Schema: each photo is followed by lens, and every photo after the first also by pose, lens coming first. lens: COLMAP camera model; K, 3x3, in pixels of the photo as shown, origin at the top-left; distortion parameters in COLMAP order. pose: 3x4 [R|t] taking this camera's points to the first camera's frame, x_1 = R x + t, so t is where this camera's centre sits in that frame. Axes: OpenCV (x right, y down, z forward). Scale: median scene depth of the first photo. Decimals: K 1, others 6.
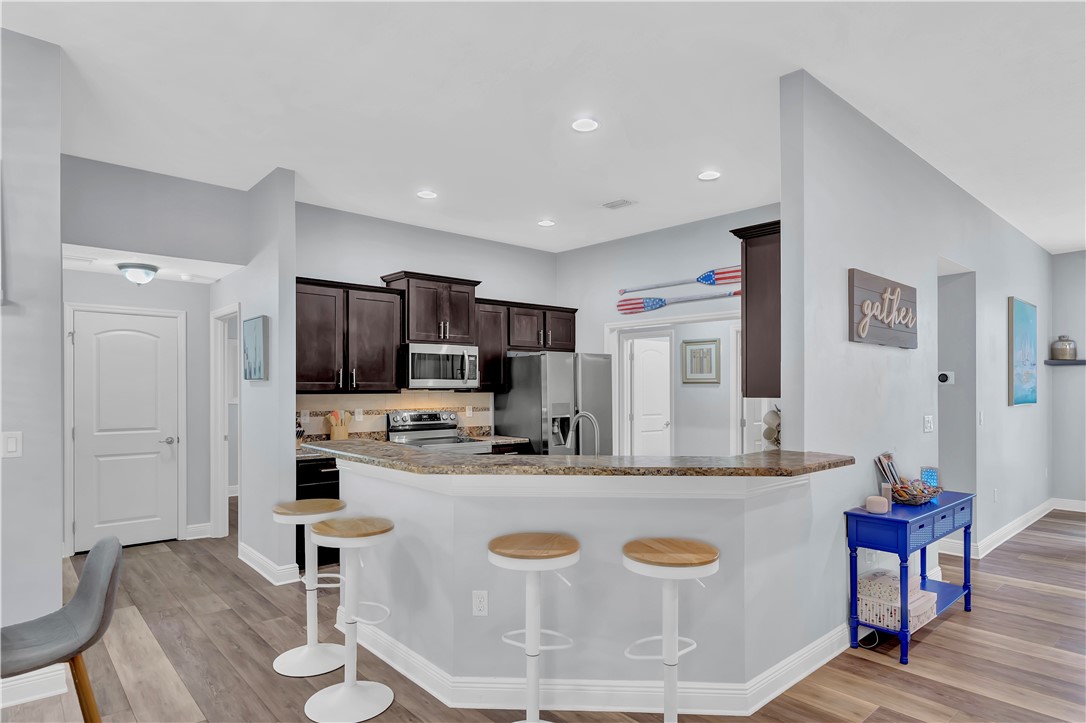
lens RADIAL K [[614.0, 0, 544.6], [0, 614.0, 388.7], [0, 0, 1]] dist [0.002875, 0.000554]
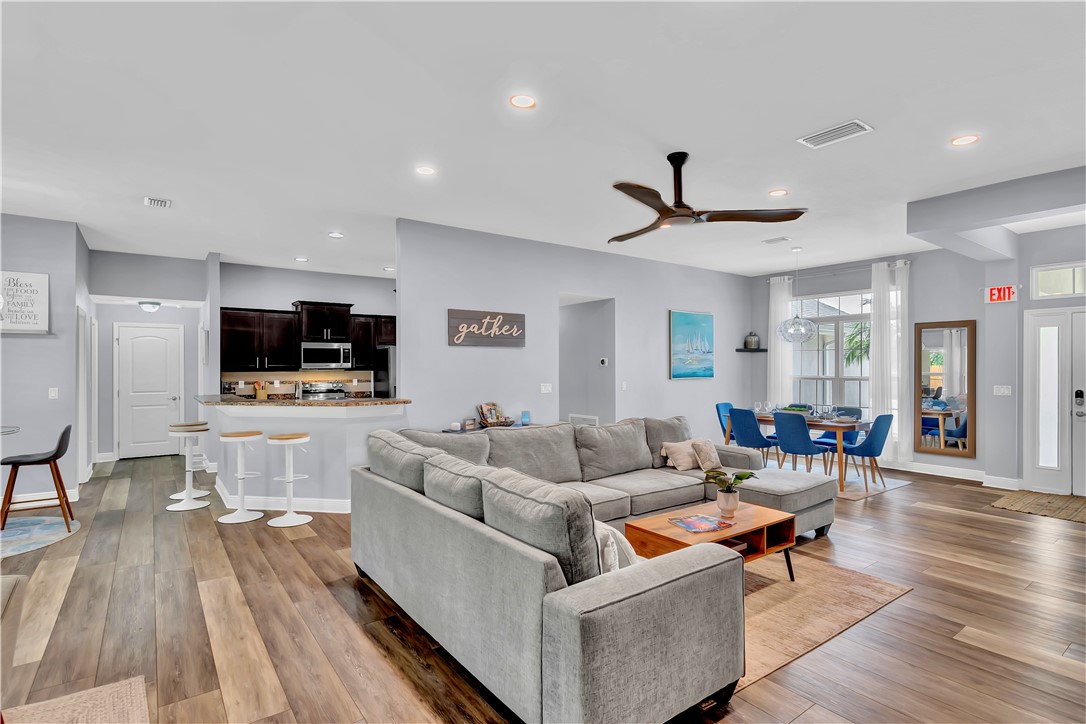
lens RADIAL K [[534.6, 0, 543.0], [0, 534.6, 362.0], [0, 0, 1]] dist [-0.001693, -0.000169]
pose [[0.995202, -0.002383, -0.097808, 0.575963], [0.001485, 0.999956, -0.009252, -0.003806], [0.097826, 0.009063, 0.995162, -0.410946]]
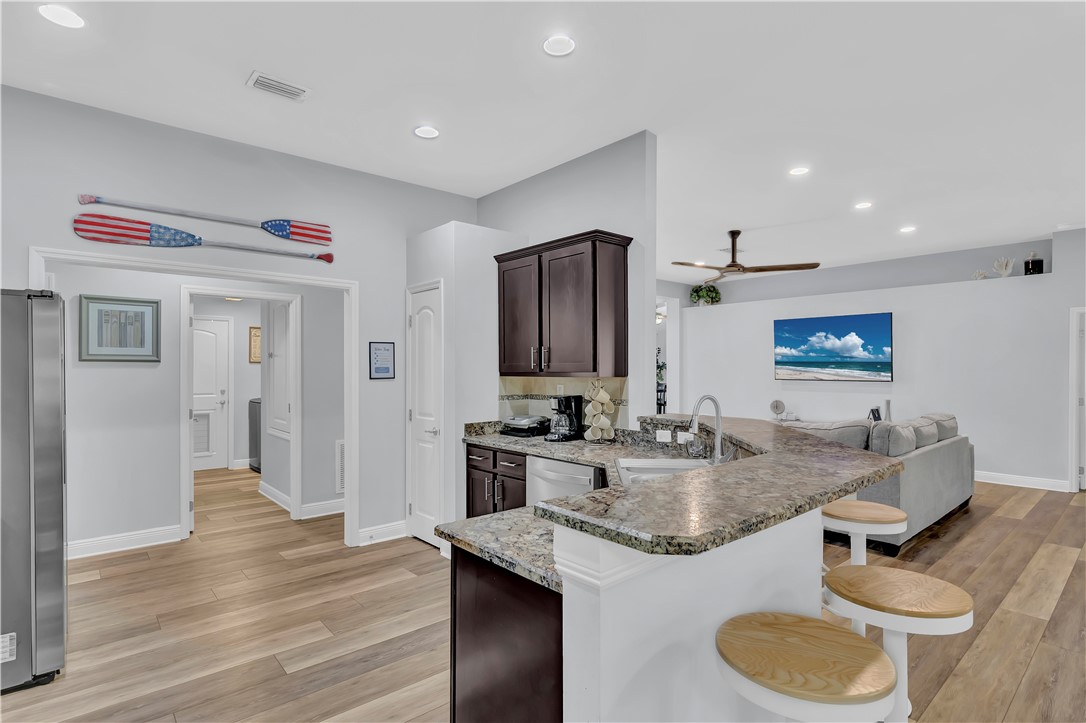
lens RADIAL K [[552.2, 0, 550.5], [0, 552.2, 358.3], [0, 0, 1]] dist [0.001466, 0.000597]
pose [[-0.000764, 0.015245, 0.999883, -0.445311], [0.002605, 0.999880, -0.015243, -0.002751], [-0.999996, 0.002593, -0.000804, 0.673445]]
